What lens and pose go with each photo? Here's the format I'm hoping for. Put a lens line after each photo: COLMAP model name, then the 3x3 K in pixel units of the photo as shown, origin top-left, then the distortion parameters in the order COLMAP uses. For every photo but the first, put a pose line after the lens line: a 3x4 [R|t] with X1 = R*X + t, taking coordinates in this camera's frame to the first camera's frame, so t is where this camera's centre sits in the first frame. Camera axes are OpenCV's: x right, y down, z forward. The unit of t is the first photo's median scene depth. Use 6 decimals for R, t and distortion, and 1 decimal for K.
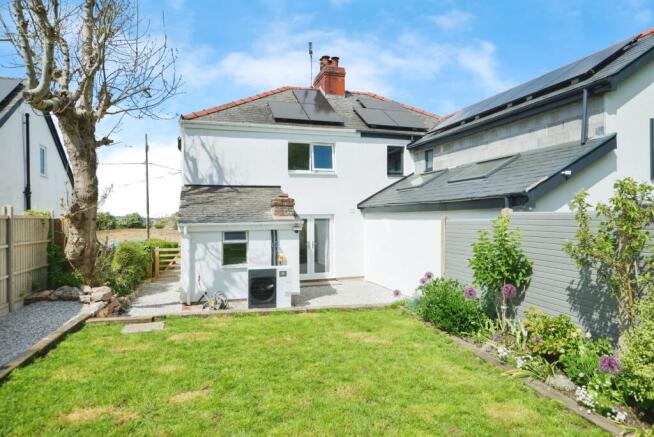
lens RADIAL K [[403.9, 0, 327.0], [0, 403.9, 218.5], [0, 0, 1]] dist [0.000484, 0.000042]
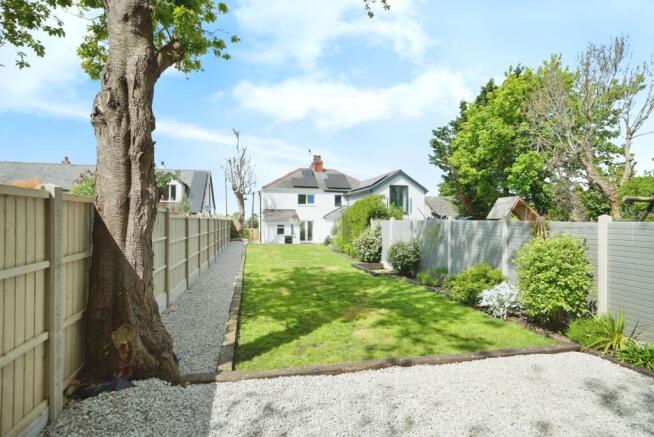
lens RADIAL K [[340.3, 0, 327.0], [0, 340.3, 218.5], [0, 0, 1]] dist [-0.000020, -0.000005]
pose [[0.998966, 0.019527, -0.041056, 0.204190], [-0.019861, 0.999773, -0.007729, -0.003991], [0.040896, 0.008536, 0.999127, -1.358987]]
